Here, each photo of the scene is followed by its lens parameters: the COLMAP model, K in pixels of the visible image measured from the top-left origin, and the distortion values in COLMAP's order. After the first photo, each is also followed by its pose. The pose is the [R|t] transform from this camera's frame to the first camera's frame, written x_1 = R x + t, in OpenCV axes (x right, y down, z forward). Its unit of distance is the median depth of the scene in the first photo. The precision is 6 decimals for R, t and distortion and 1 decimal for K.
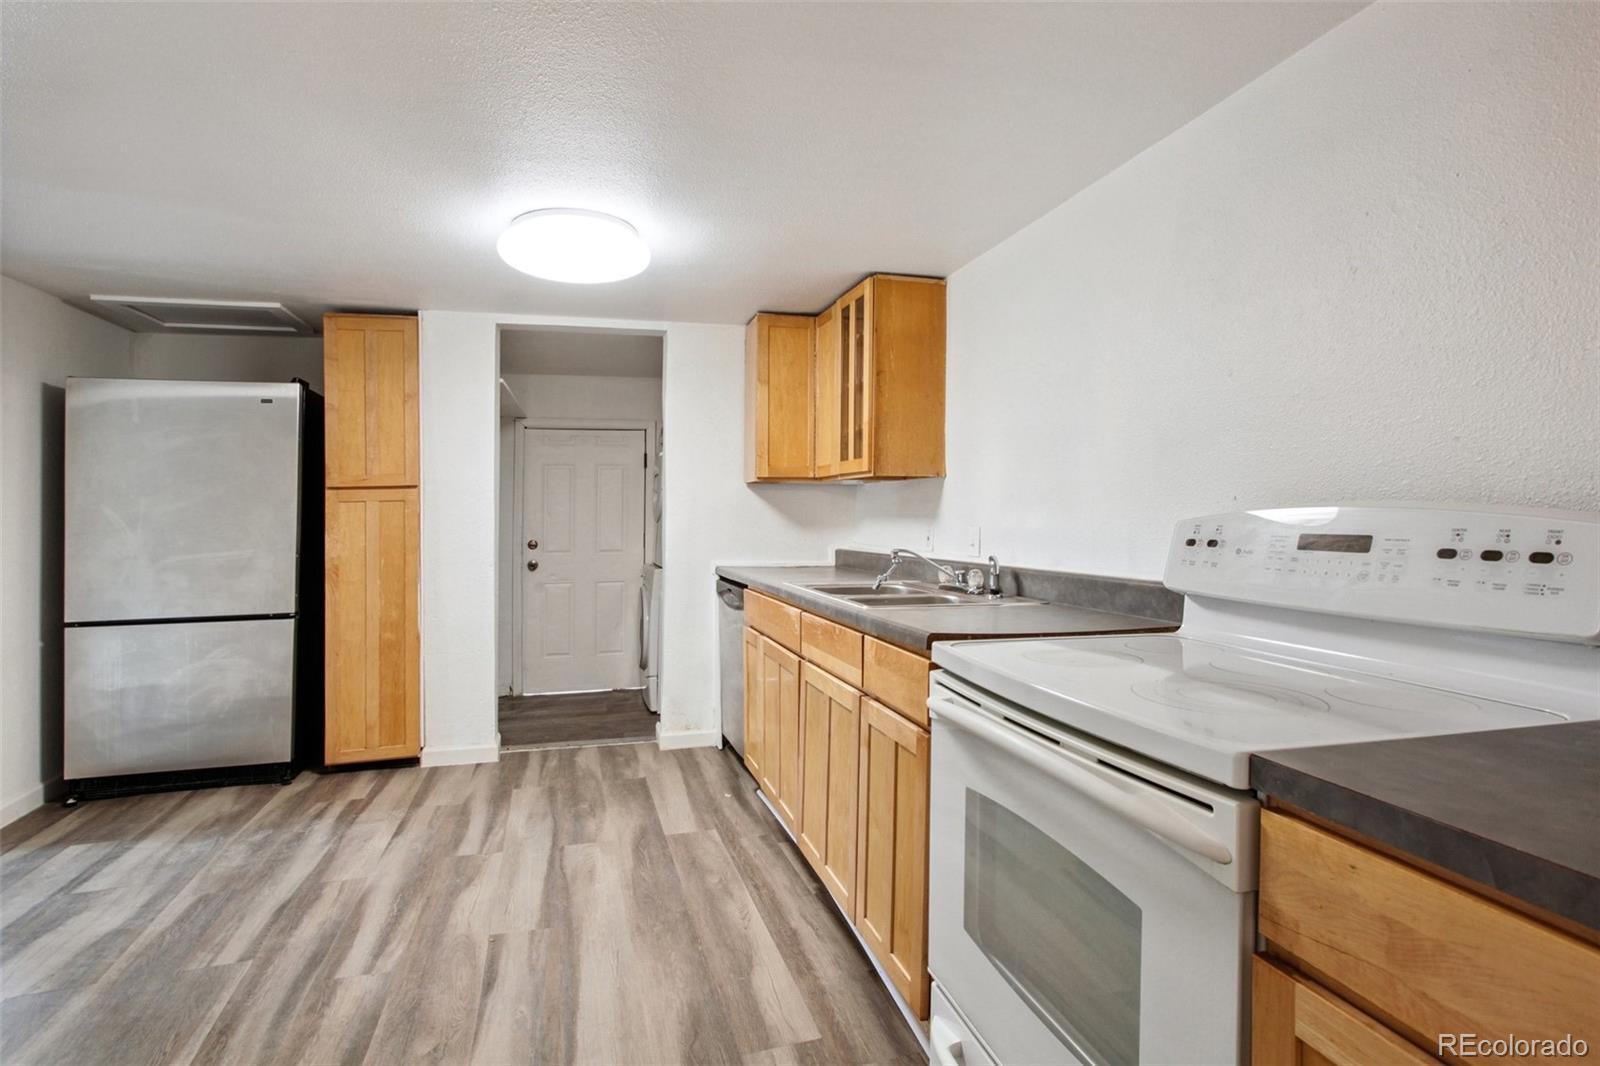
lens RADIAL K [[849.6, 0, 799.9], [0, 849.6, 504.4], [0, 0, 1]] dist [0.000638, 0.000785]
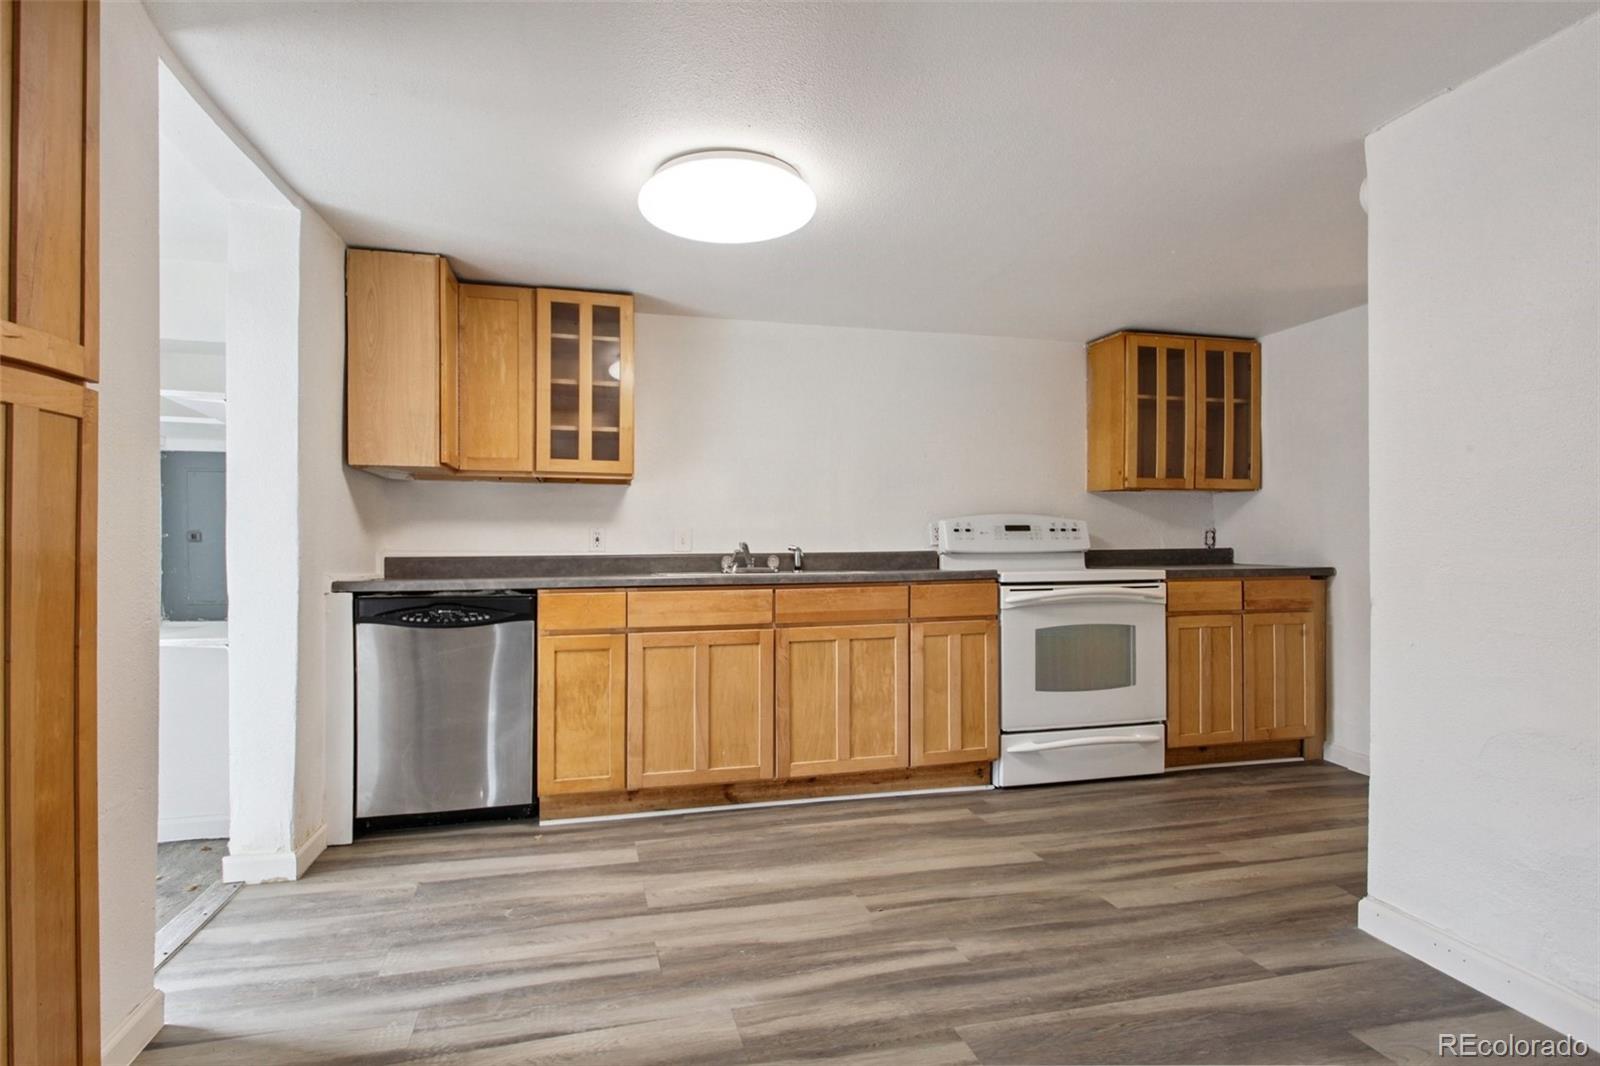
lens RADIAL K [[794.3, 0, 773.0], [0, 794.3, 551.3], [0, 0, 1]] dist [-0.049462, 0.000446]
pose [[0.040396, 0.006838, 0.999160, -1.293429], [0.010519, 0.999918, -0.007269, 0.082009], [-0.999128, 0.010803, 0.040321, 1.060101]]
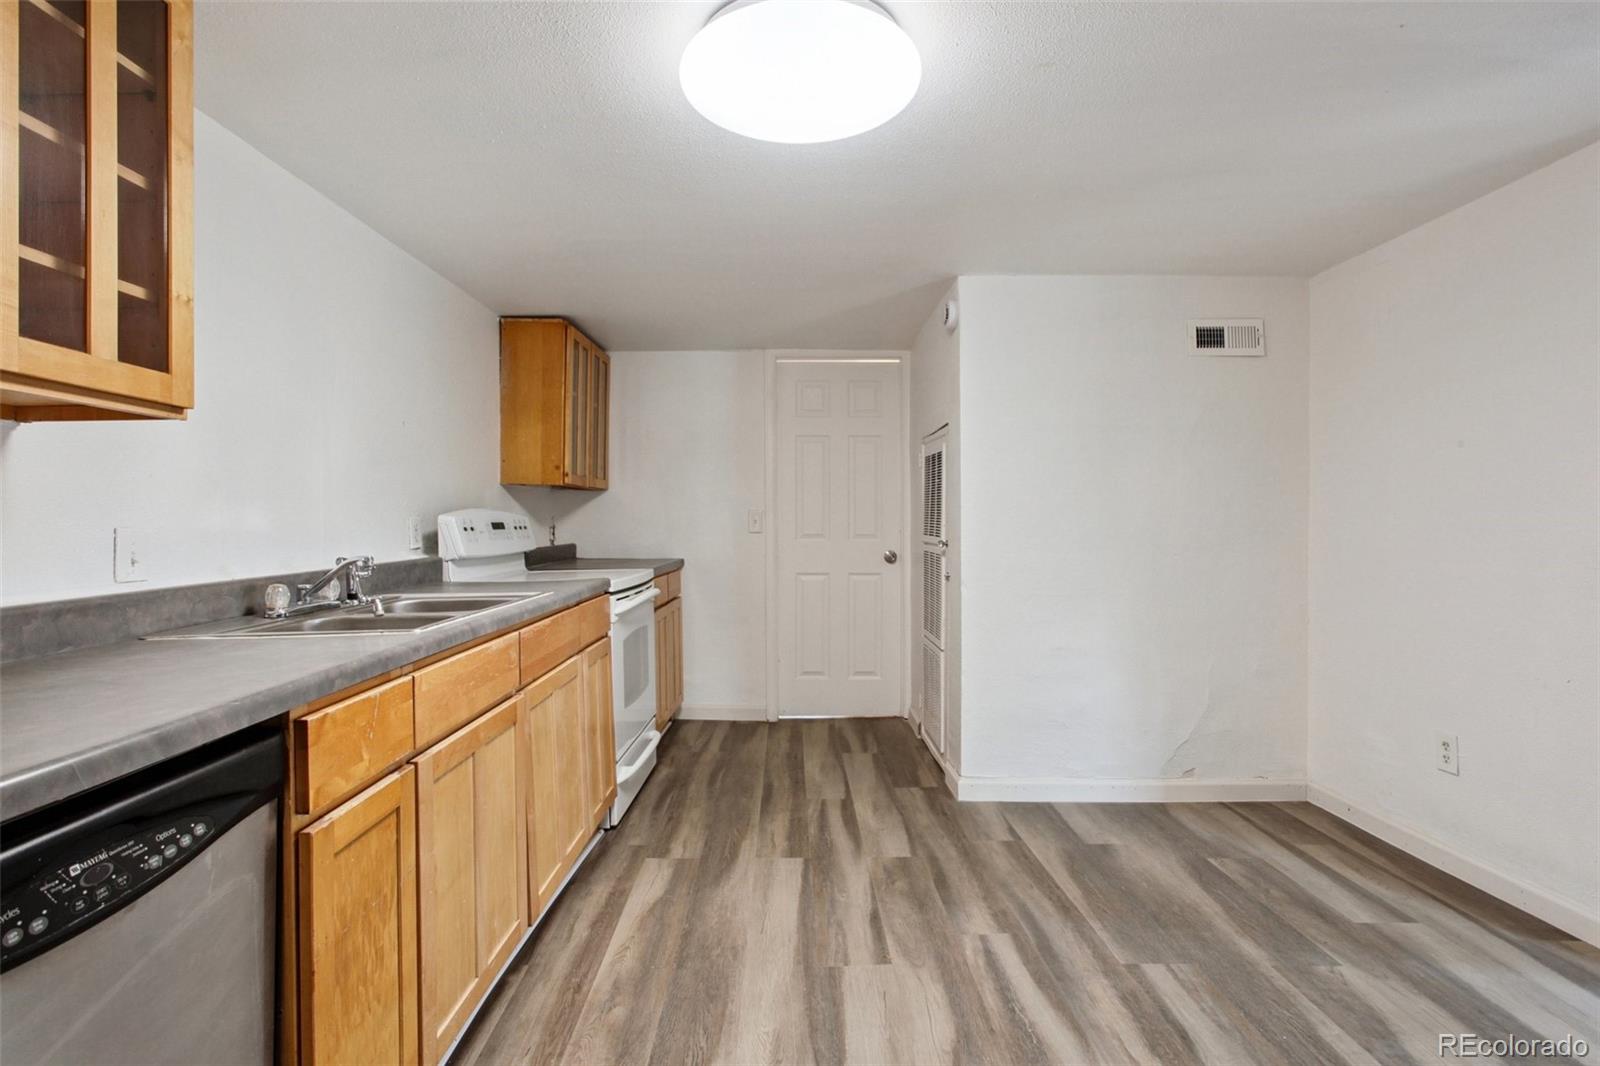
lens RADIAL K [[815.7, 0, 800.0], [0, 815.7, 533.0], [0, 0, 1]] dist [-0.008552, 0.001293]
pose [[-0.964041, 0.010221, 0.265556, -0.503281], [0.015544, 0.999718, 0.017951, 0.020953], [-0.265297, 0.021433, -0.963928, 1.845289]]
